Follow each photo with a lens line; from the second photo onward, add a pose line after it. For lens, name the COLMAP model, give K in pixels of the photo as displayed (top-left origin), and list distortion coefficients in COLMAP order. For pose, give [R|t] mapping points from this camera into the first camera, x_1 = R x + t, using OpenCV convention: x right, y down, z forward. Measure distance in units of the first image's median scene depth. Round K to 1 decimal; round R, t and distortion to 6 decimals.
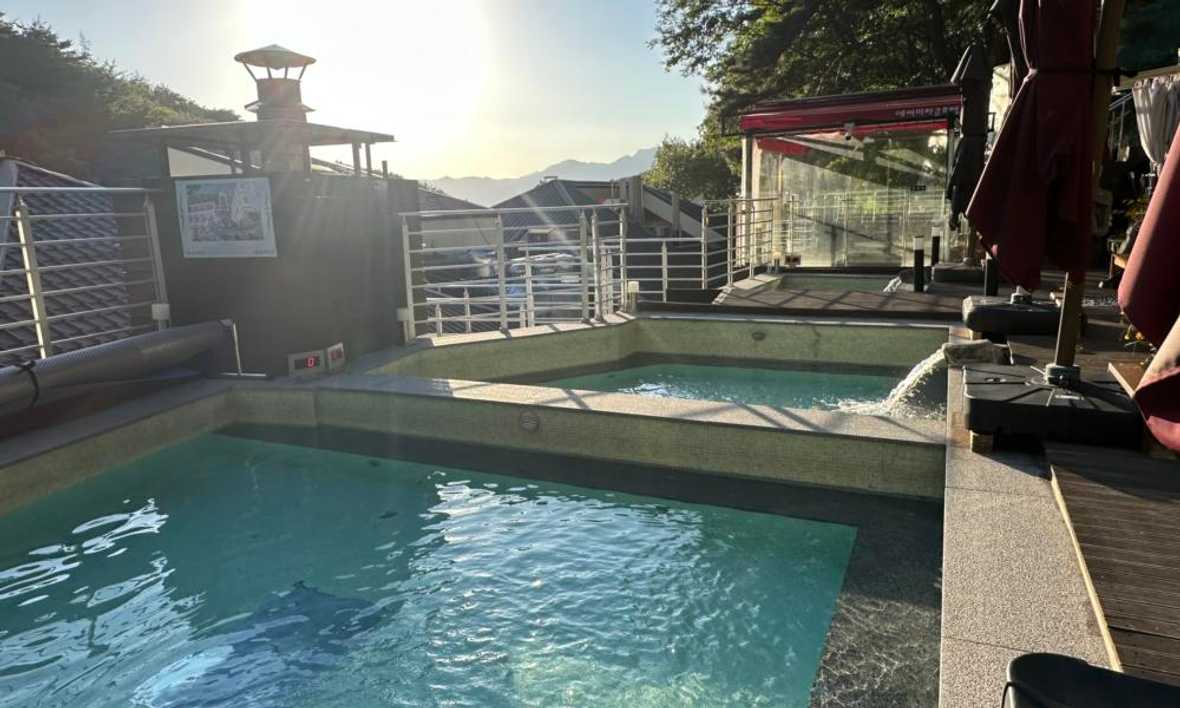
lens RADIAL K [[764.7, 0, 590.0], [0, 764.7, 354.0], [0, 0, 1]] dist [-0.009902, 0.002406]
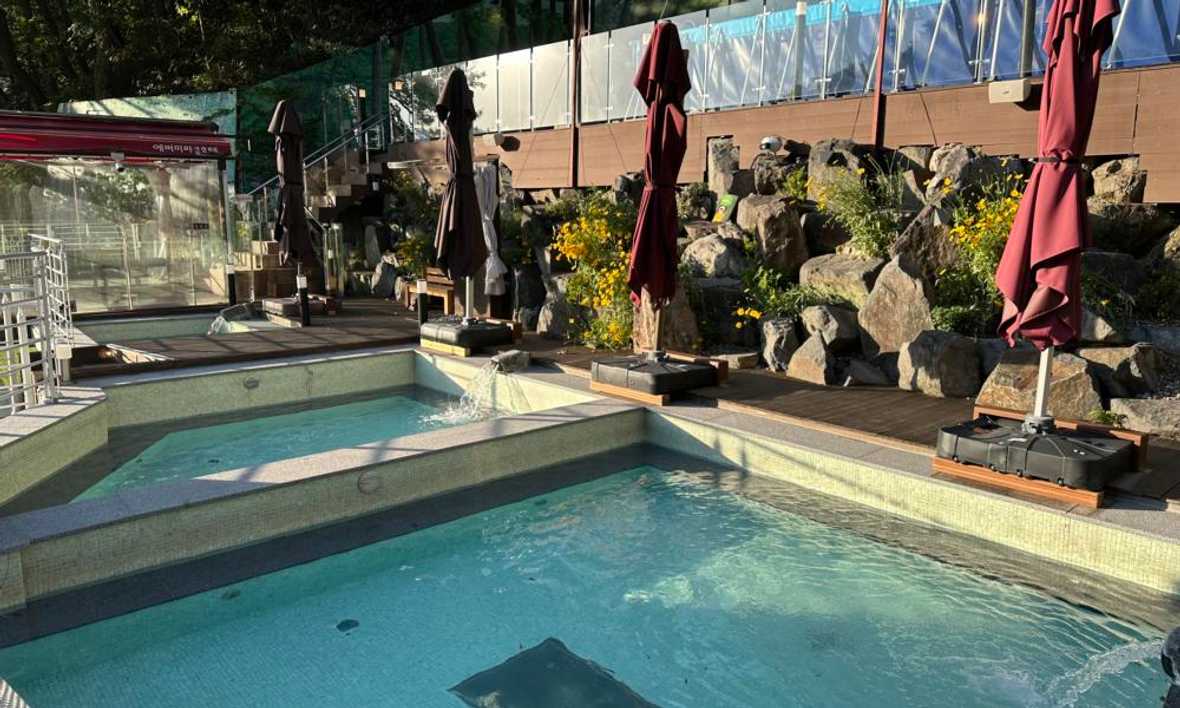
lens RADIAL K [[775.9, 0, 590.0], [0, 775.9, 354.0], [0, 0, 1]] dist [0.146449, -0.146623]
pose [[0.439434, -0.121910, 0.889964, -0.773461], [0.166427, 0.984644, 0.052704, -0.070542], [-0.882723, 0.124954, 0.452975, 0.292289]]
